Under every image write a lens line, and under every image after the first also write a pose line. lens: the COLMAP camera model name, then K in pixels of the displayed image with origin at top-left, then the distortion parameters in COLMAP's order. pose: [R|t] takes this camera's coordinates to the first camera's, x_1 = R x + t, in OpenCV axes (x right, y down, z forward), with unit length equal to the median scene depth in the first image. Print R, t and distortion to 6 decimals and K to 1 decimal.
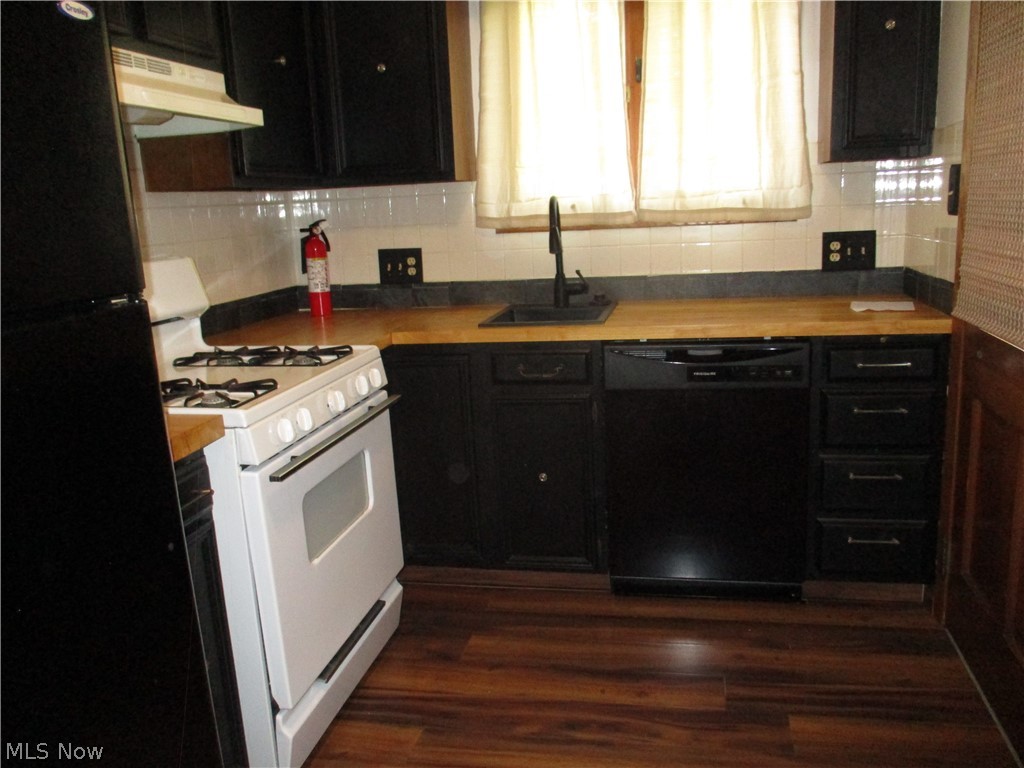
lens RADIAL K [[849.8, 0, 512.0], [0, 849.8, 384.0], [0, 0, 1]] dist [-0.024470, -0.001935]
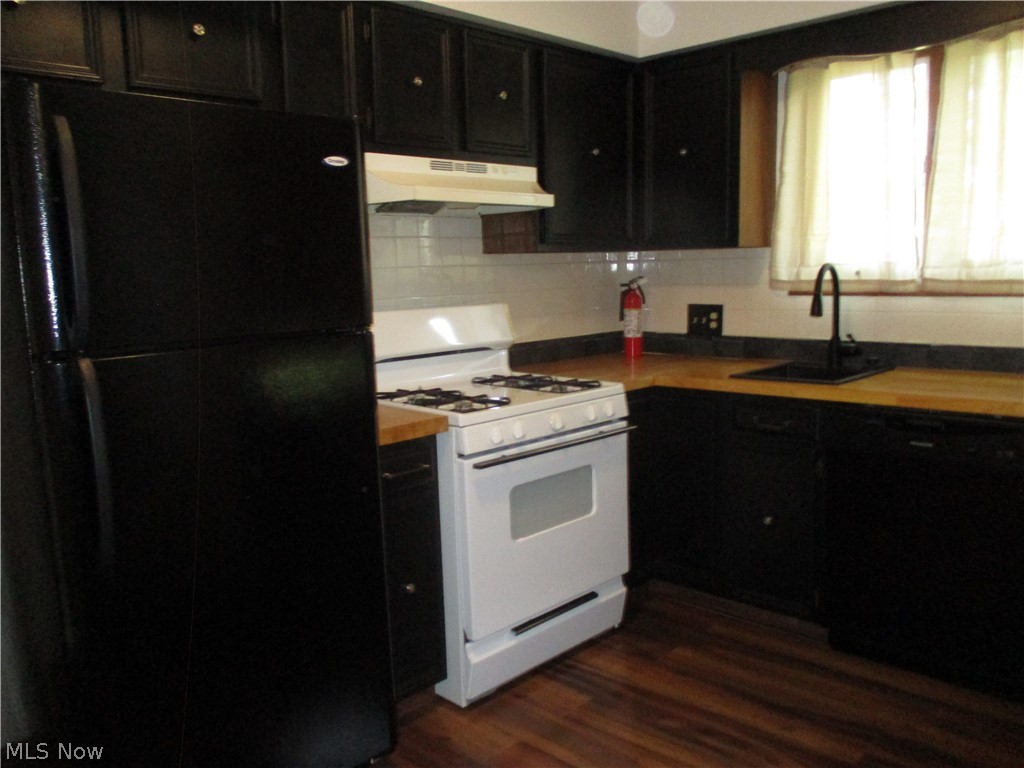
lens RADIAL K [[849.8, 0, 512.0], [0, 849.8, 384.0], [0, 0, 1]] dist [-0.024470, -0.001935]
pose [[0.843215, 0.098777, -0.528423, 0.289557], [-0.125774, 0.991941, -0.015278, -0.005129], [0.522656, 0.079345, 0.848844, -0.094915]]
